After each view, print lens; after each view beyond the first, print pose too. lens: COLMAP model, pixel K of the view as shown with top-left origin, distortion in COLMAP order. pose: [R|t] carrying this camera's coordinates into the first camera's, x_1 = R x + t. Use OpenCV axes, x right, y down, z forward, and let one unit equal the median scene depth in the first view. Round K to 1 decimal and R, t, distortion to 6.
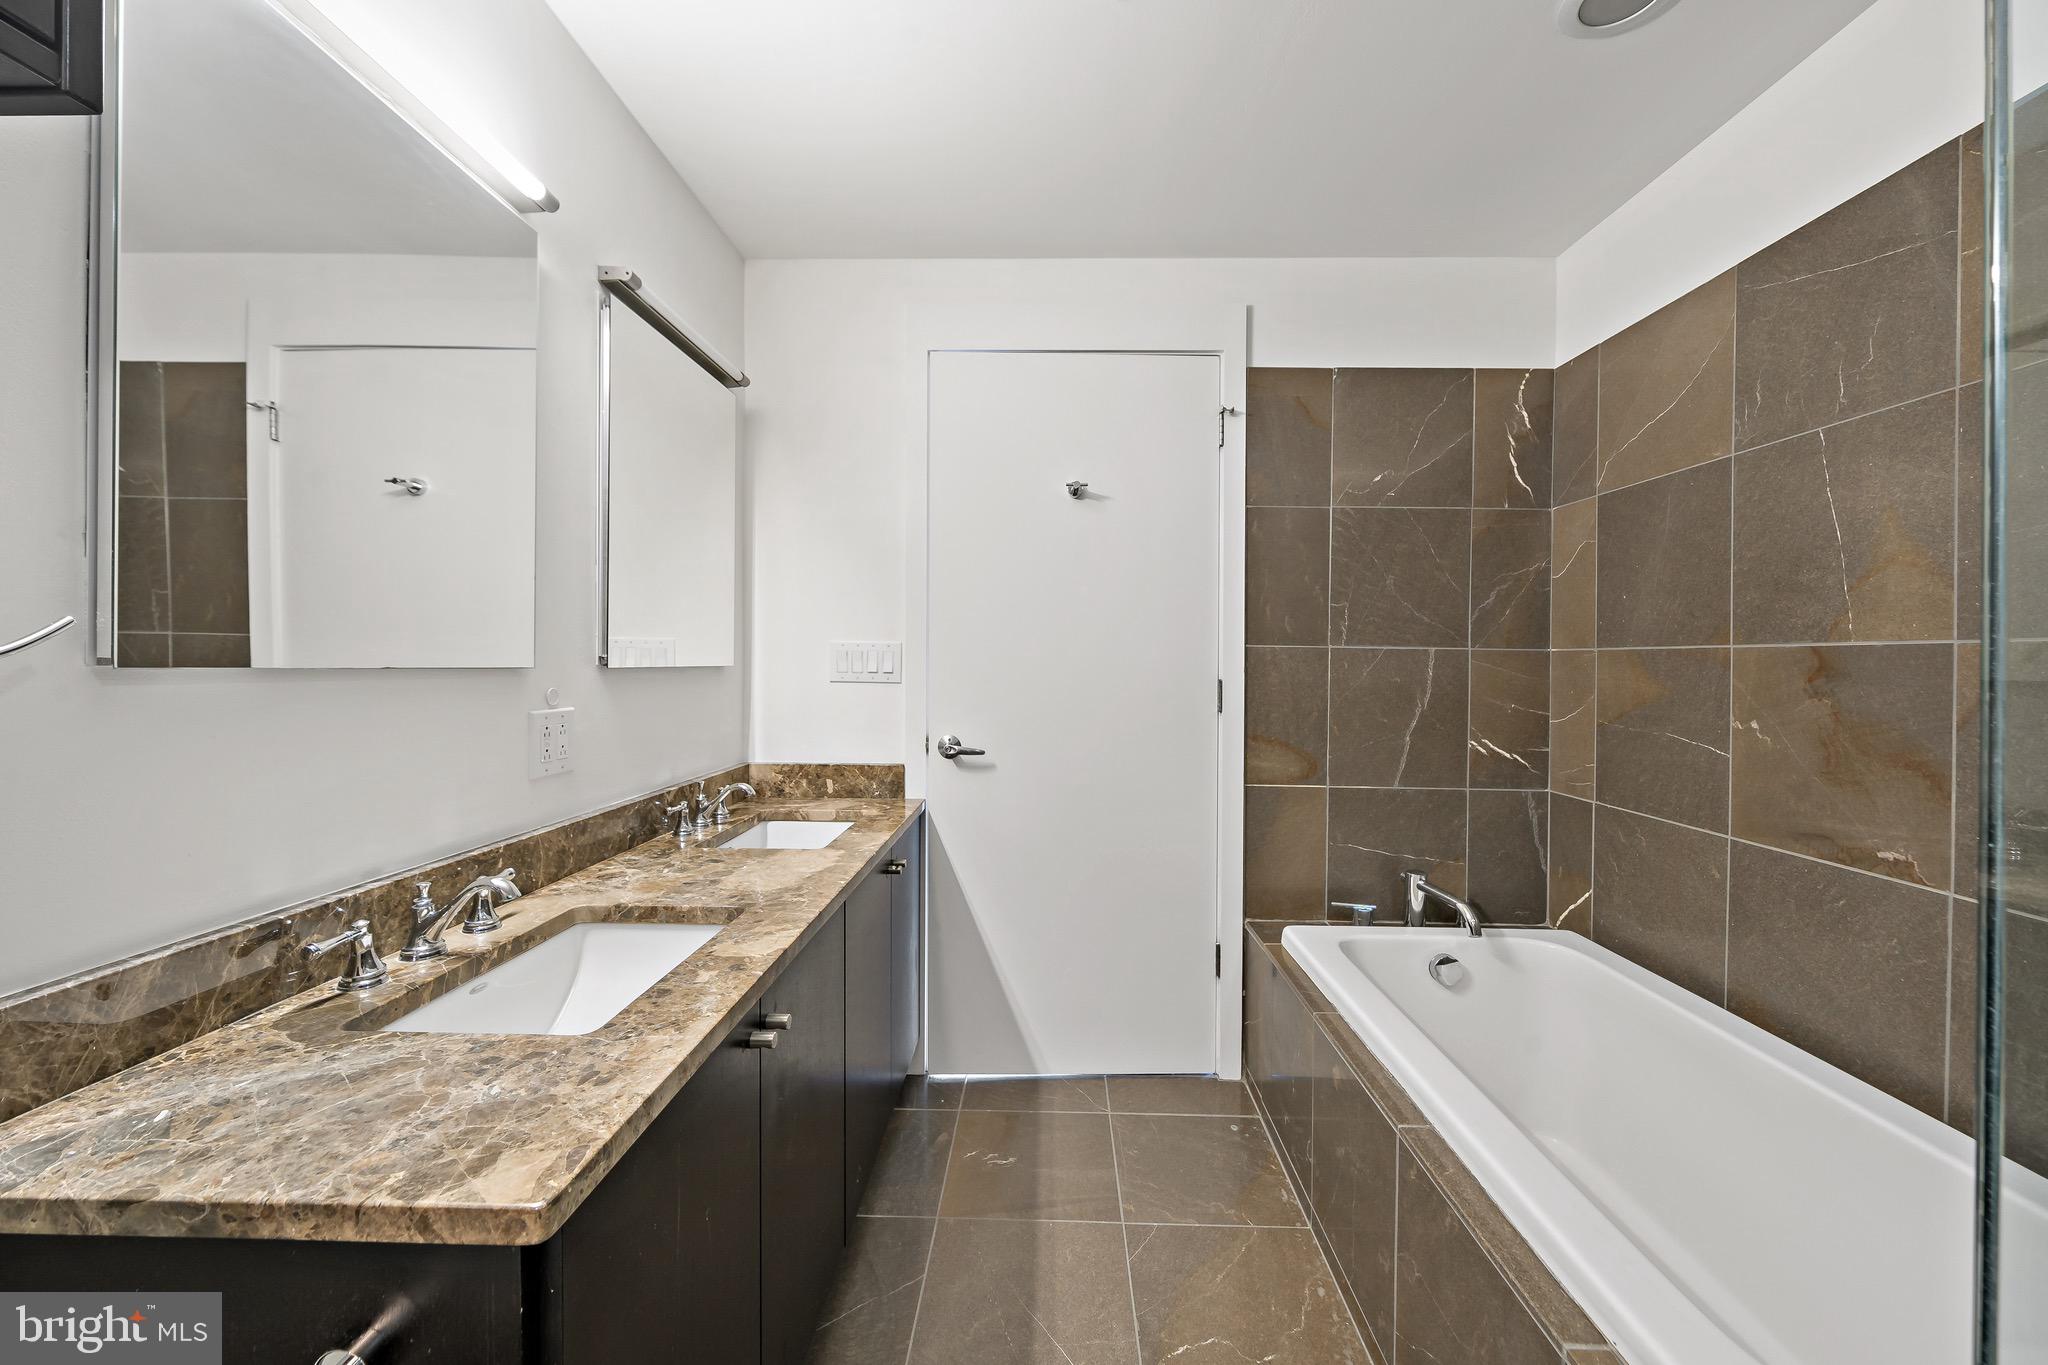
lens RADIAL K [[767.9, 0, 1031.8], [0, 767.9, 675.1], [0, 0, 1]] dist [-0.000848, -0.000182]
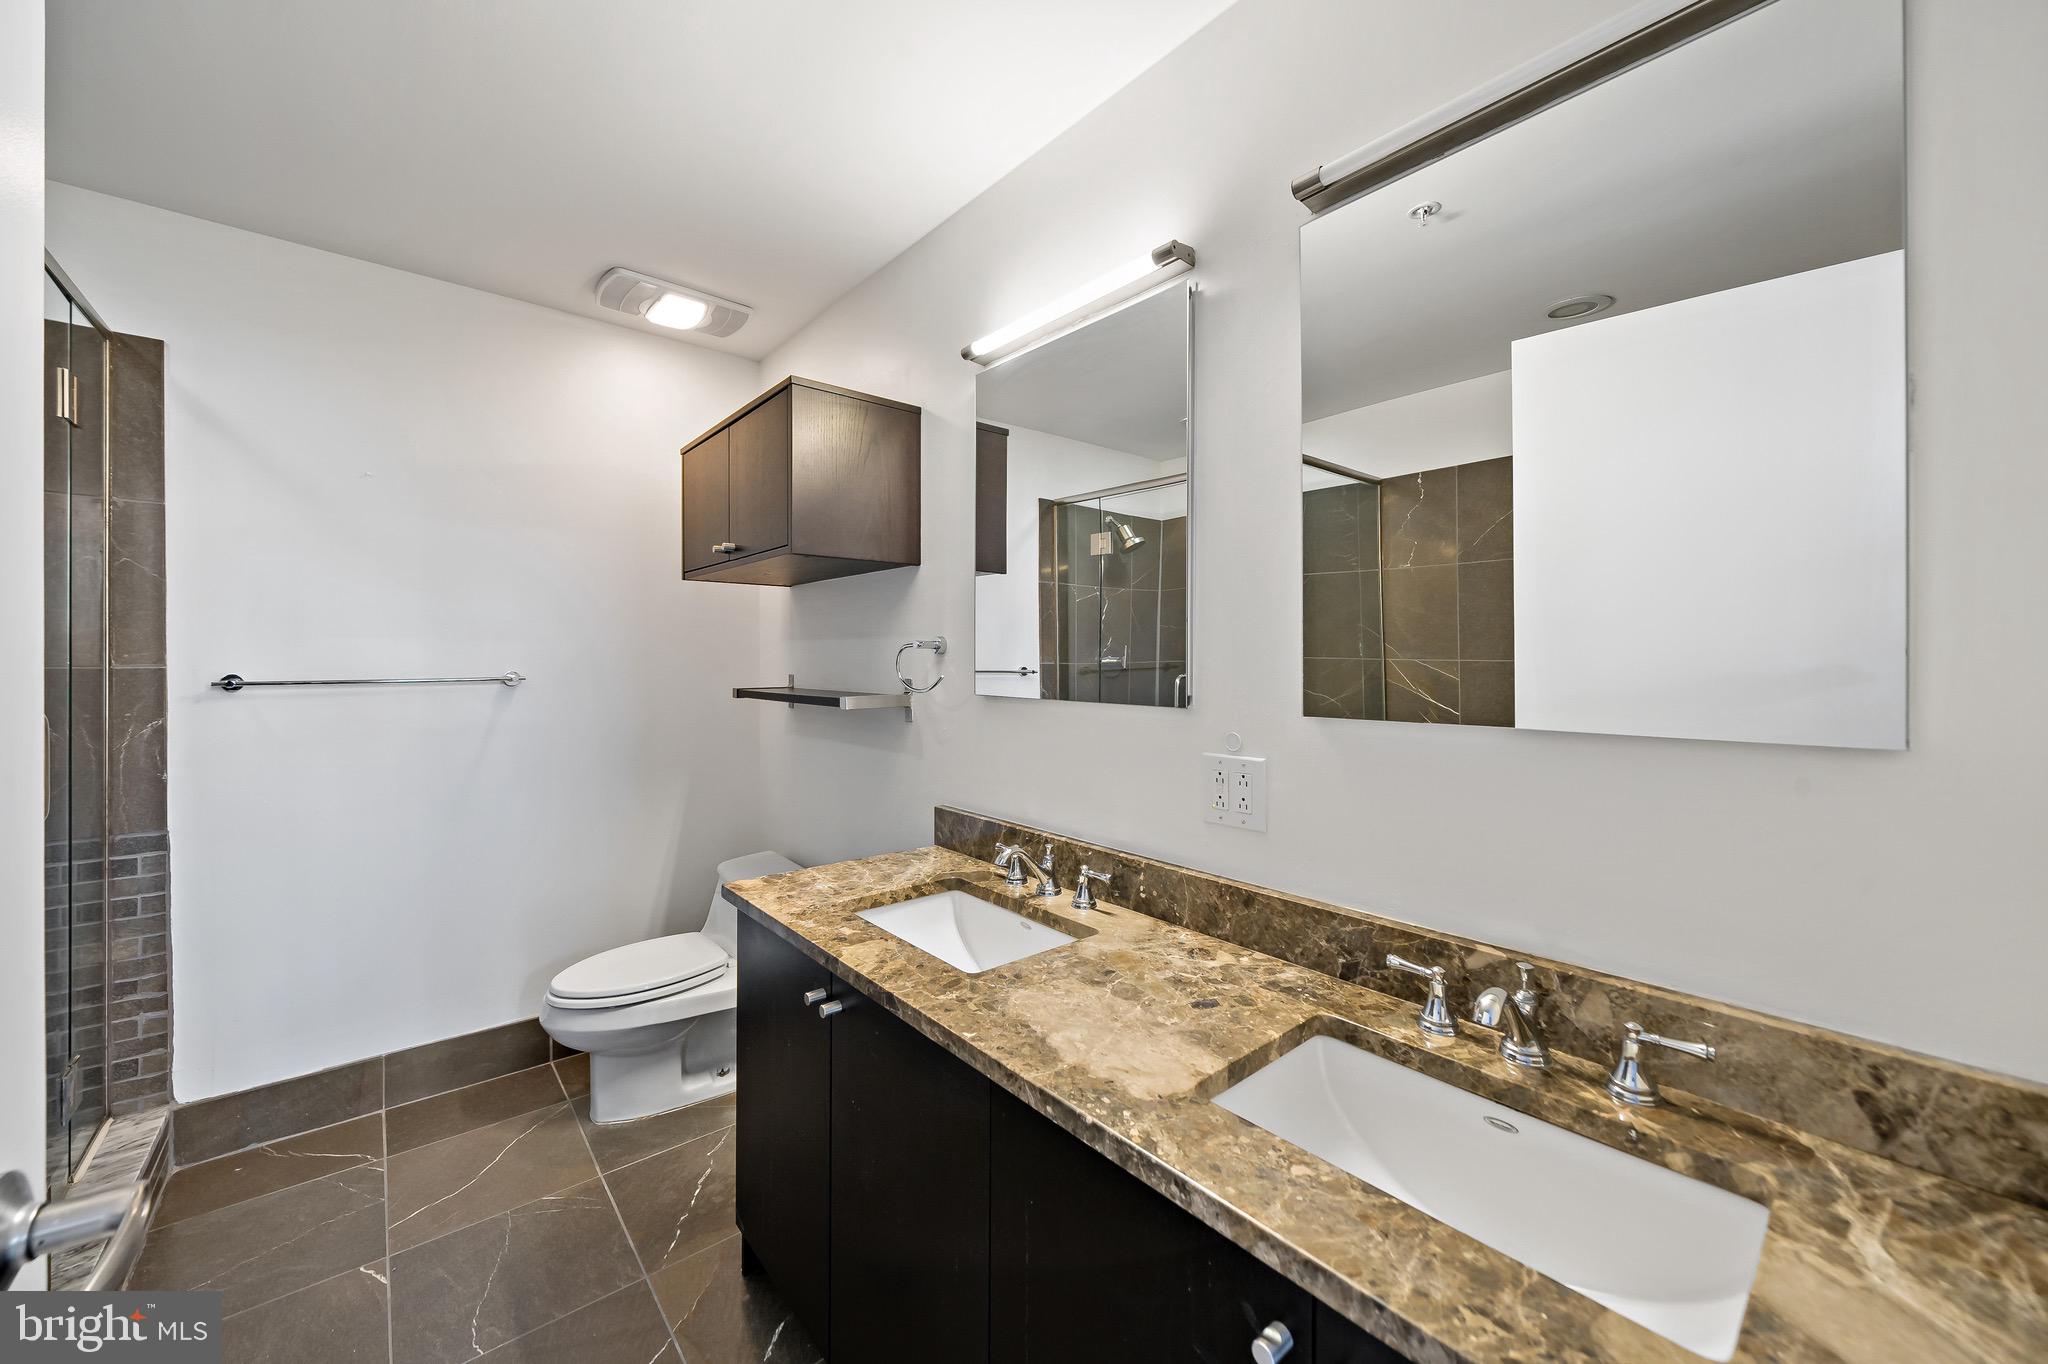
lens RADIAL K [[767.9, 0, 1031.8], [0, 767.9, 674.6], [0, 0, 1]] dist [-0.000848, -0.000182]
pose [[-0.739318, 0.001832, -0.673354, 0.166981], [-0.019473, 0.999520, 0.024100, -0.067176], [0.673075, 0.030930, -0.738927, 1.497245]]
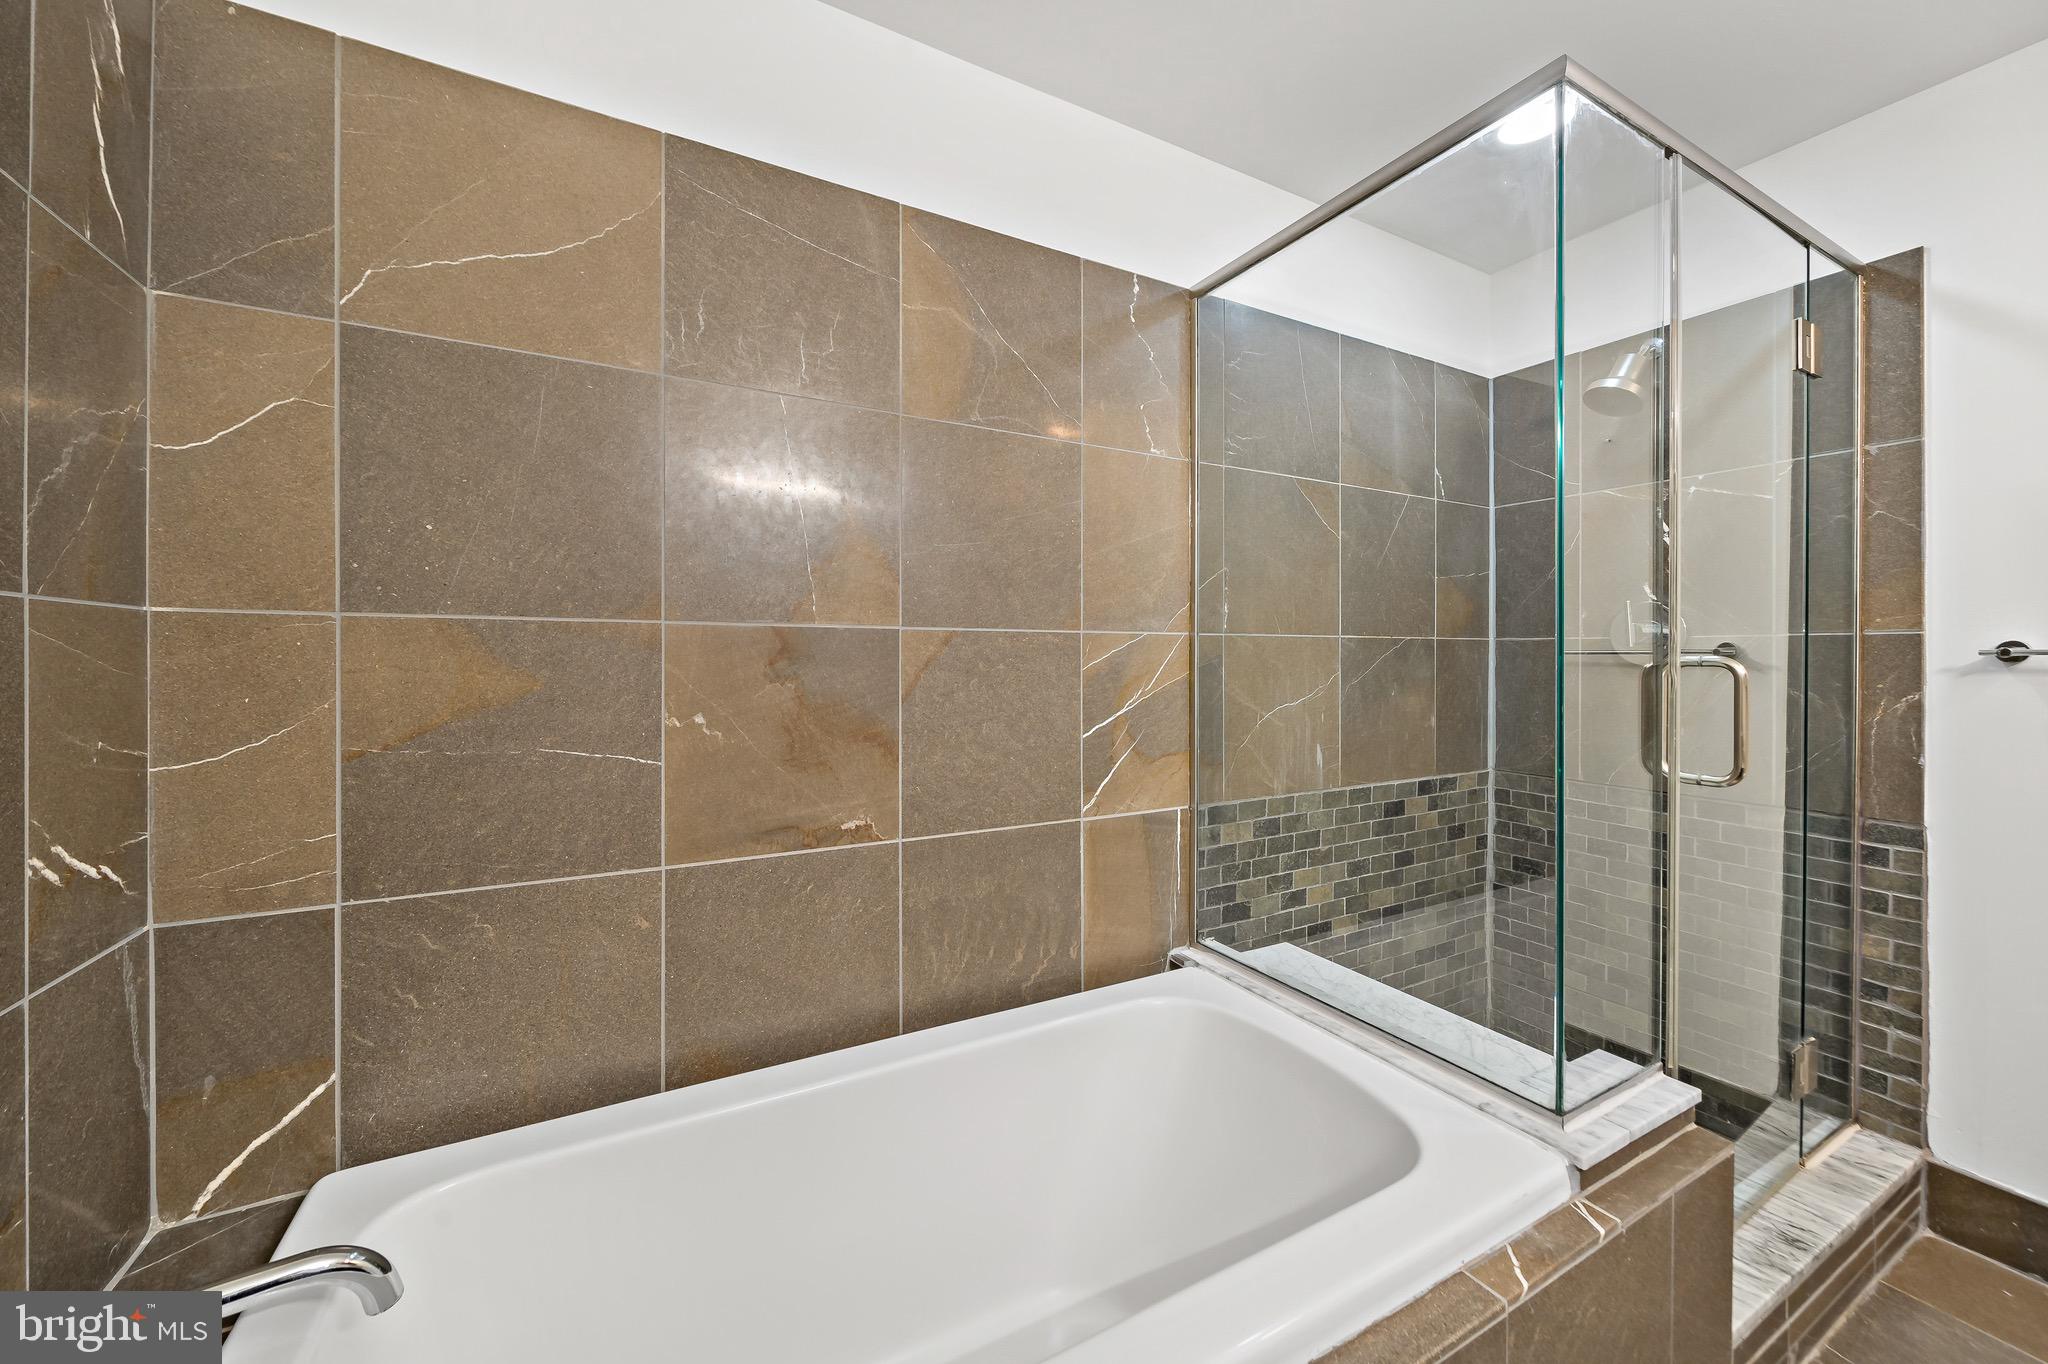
lens RADIAL K [[749.7, 0, 1017.2], [0, 749.7, 657.4], [0, 0, 1]] dist [-0.002426, -0.000152]
pose [[-0.492485, -0.009373, 0.870270, 0.086706], [0.007772, 0.999855, 0.015167, -0.011985], [-0.870286, 0.014234, -0.492341, 1.218451]]
